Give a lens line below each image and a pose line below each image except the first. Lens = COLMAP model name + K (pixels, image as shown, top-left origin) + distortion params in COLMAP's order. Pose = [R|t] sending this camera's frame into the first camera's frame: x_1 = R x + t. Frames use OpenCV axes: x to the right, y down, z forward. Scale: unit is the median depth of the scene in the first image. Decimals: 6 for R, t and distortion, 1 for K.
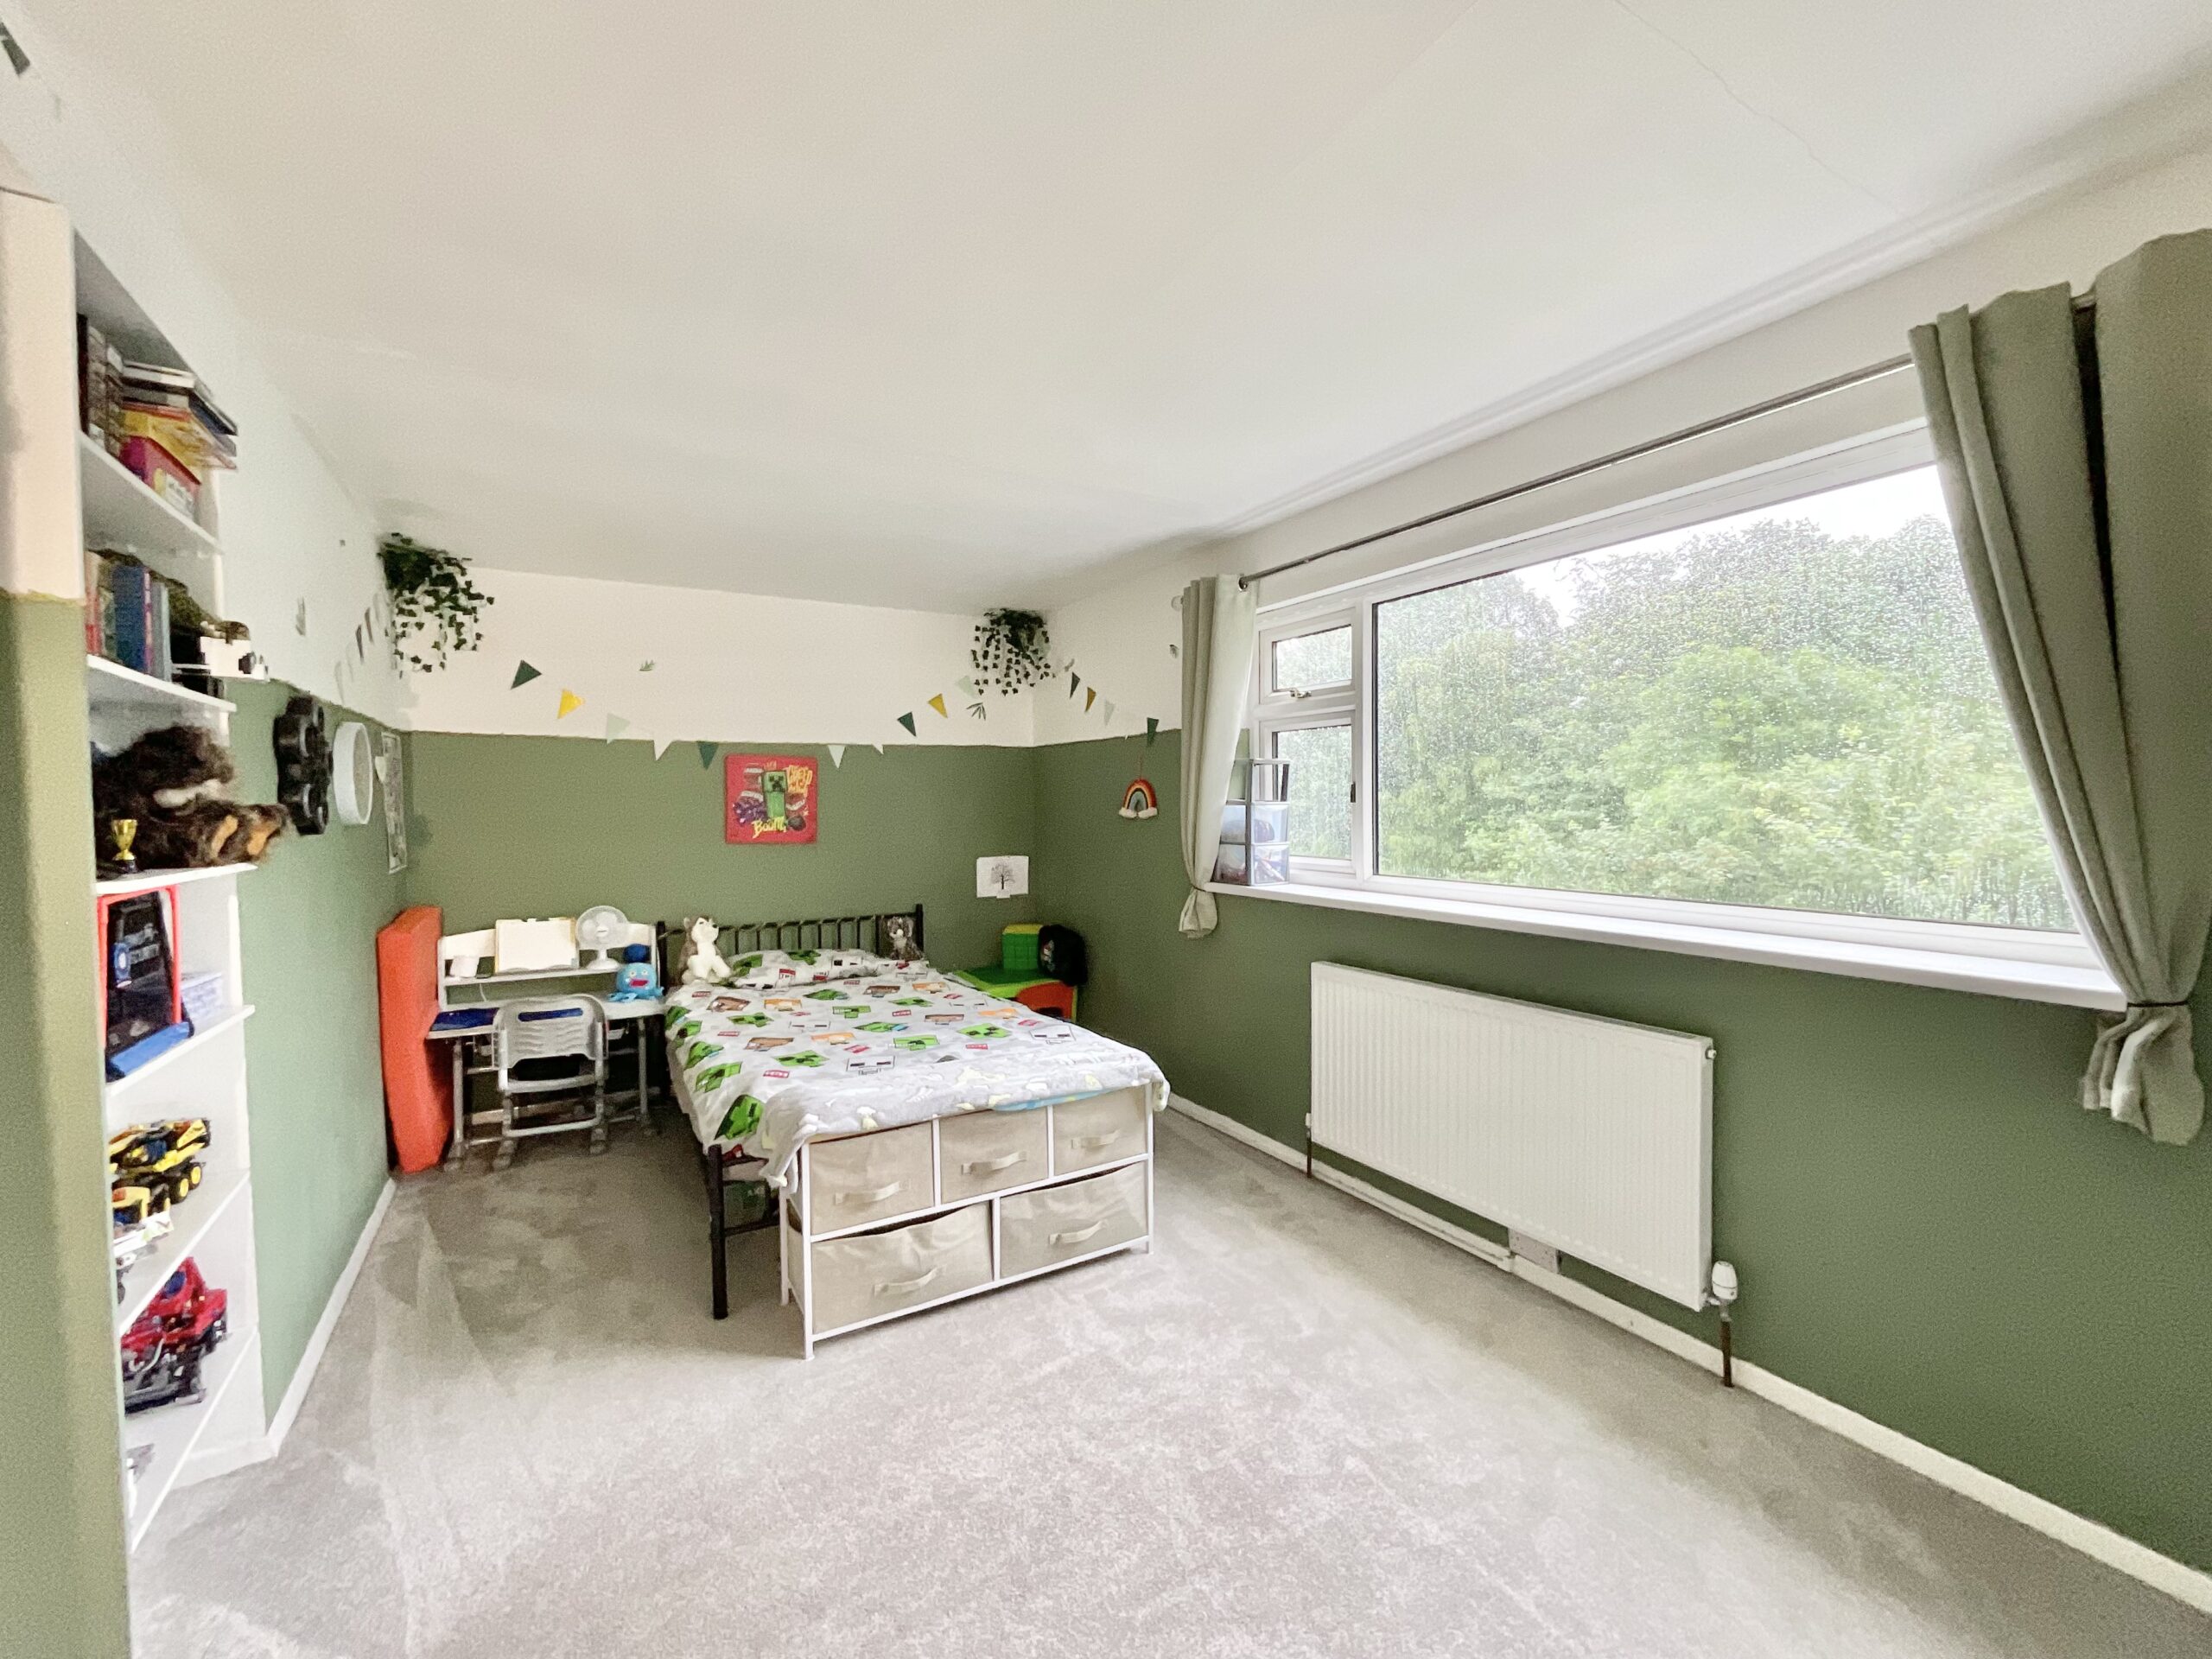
lens RADIAL K [[897.2, 0, 1103.4], [0, 897.2, 825.0], [0, 0, 1]] dist [-0.000037, 0.000176]
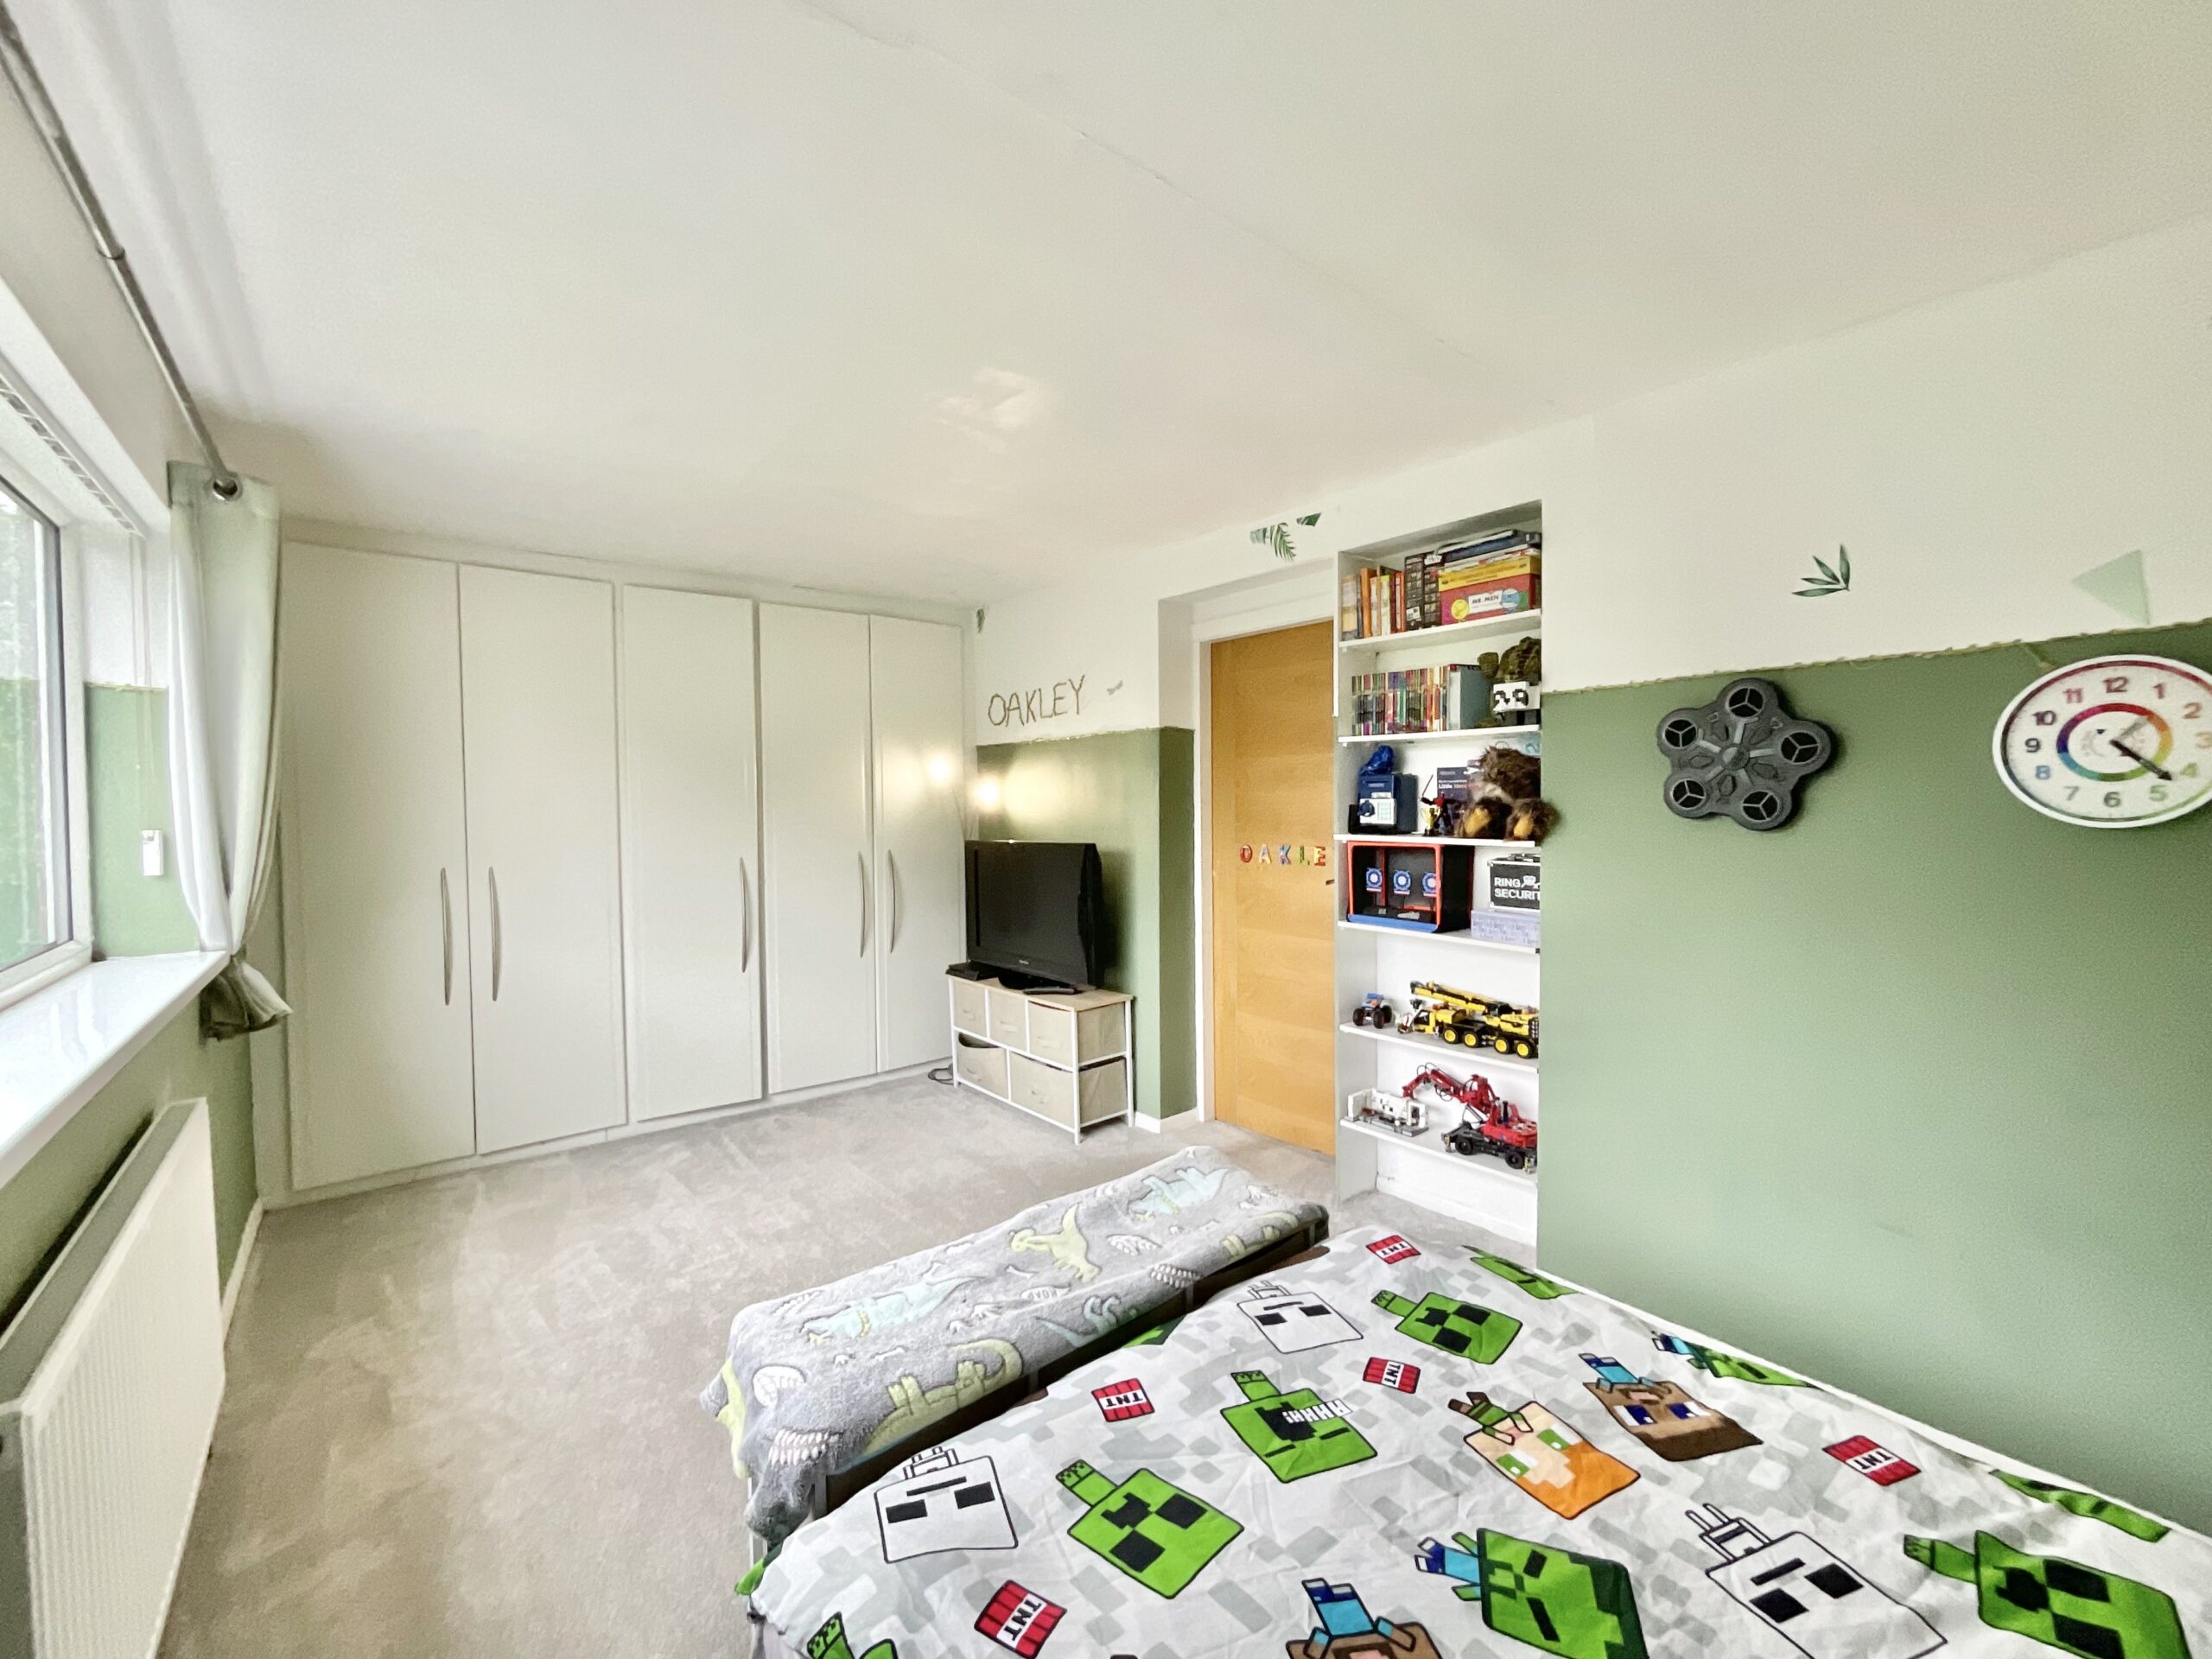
lens RADIAL K [[897.2, 0, 1103.4], [0, 897.2, 825.0], [0, 0, 1]] dist [-0.000037, 0.000176]
pose [[-0.989122, 0.028488, -0.144311, -0.079233], [0.019661, 0.997868, 0.062227, -0.047521], [0.145776, 0.058713, -0.987574, 1.375611]]
